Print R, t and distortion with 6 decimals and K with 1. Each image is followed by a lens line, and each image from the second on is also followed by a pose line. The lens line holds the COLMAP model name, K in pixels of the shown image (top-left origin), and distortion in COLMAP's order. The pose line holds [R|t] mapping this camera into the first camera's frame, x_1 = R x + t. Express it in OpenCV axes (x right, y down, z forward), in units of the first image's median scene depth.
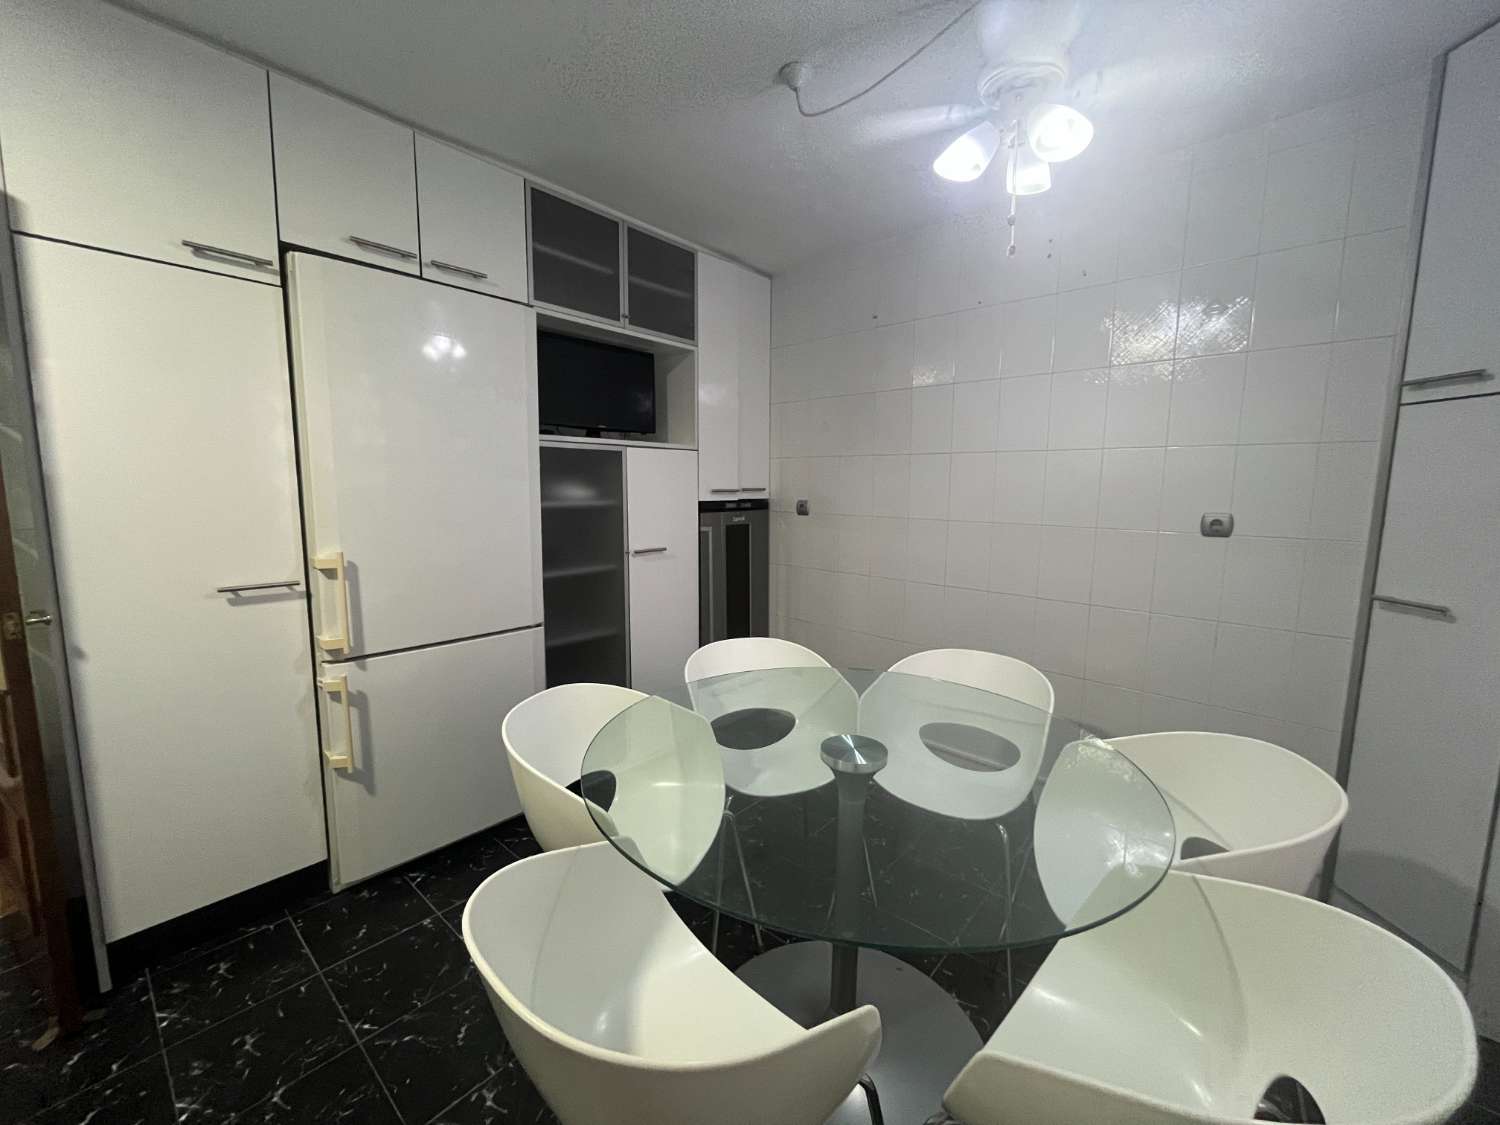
lens RADIAL K [[609.4, 0, 755.4], [0, 609.4, 555.1], [0, 0, 1]] dist [0.000548, -0.000482]
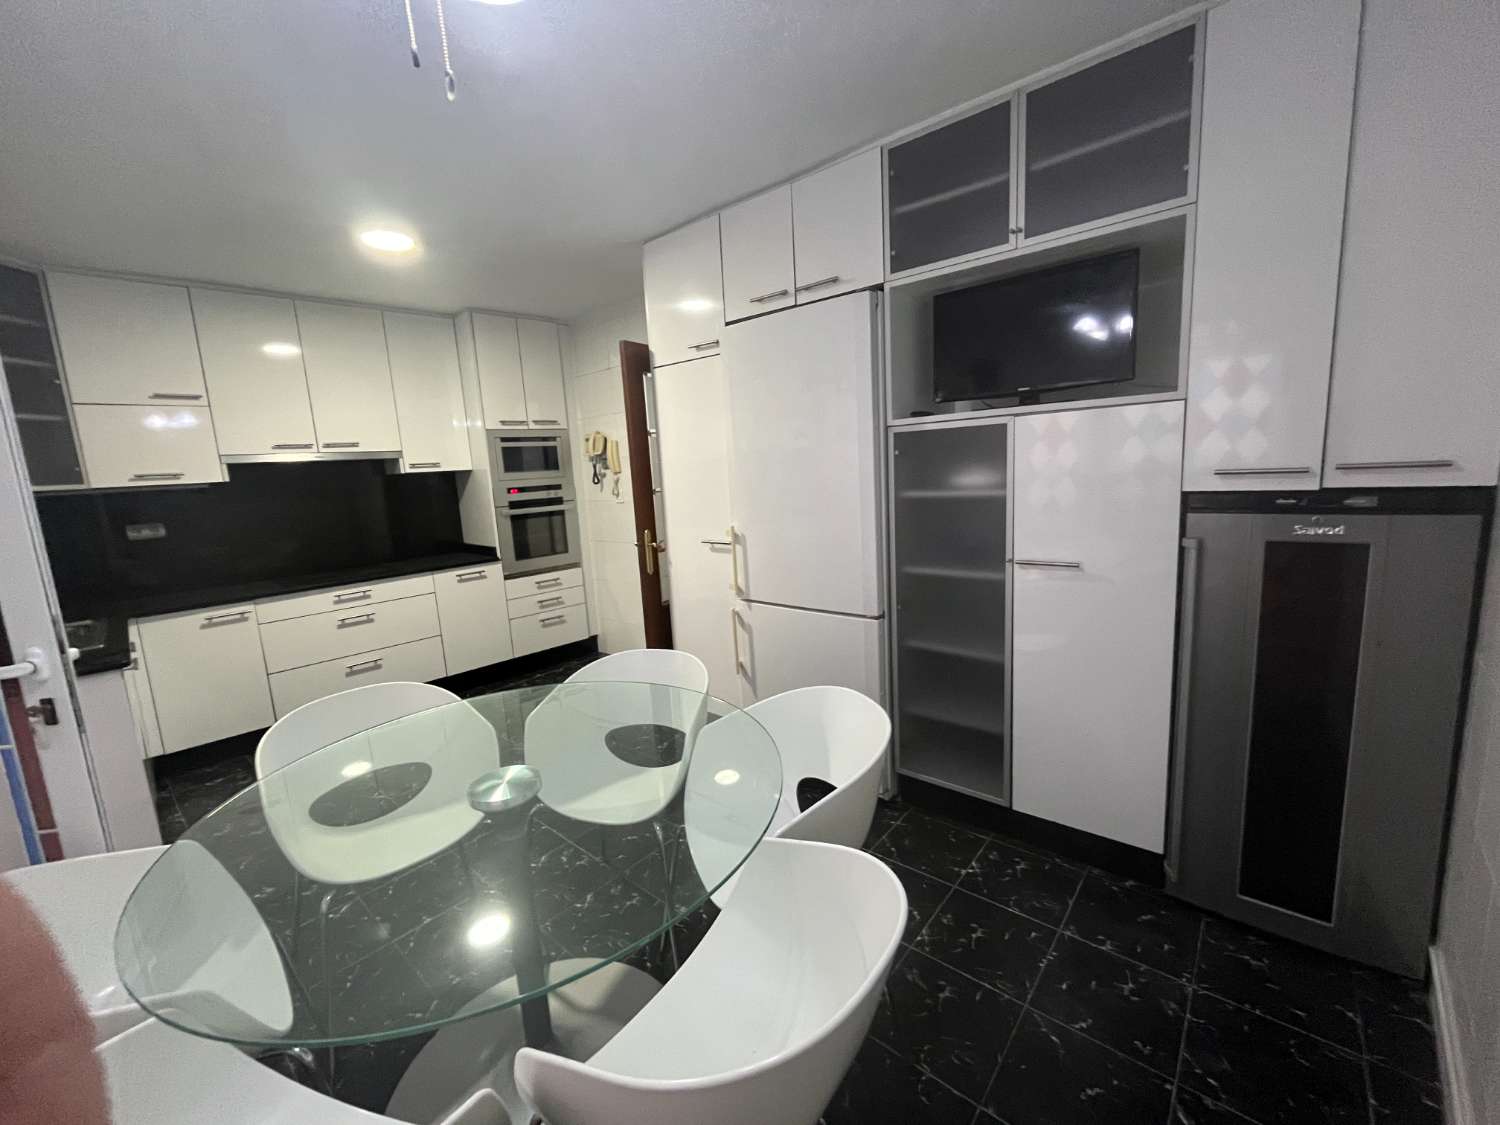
lens RADIAL K [[609.4, 0, 753.6], [0, 609.4, 565.9], [0, 0, 1]] dist [0.000548, -0.000482]
pose [[-0.000704, 0.147336, -0.989086, 0.555870], [-0.069011, 0.986721, 0.147033, -0.090767], [0.997616, 0.068361, 0.009473, 0.723567]]
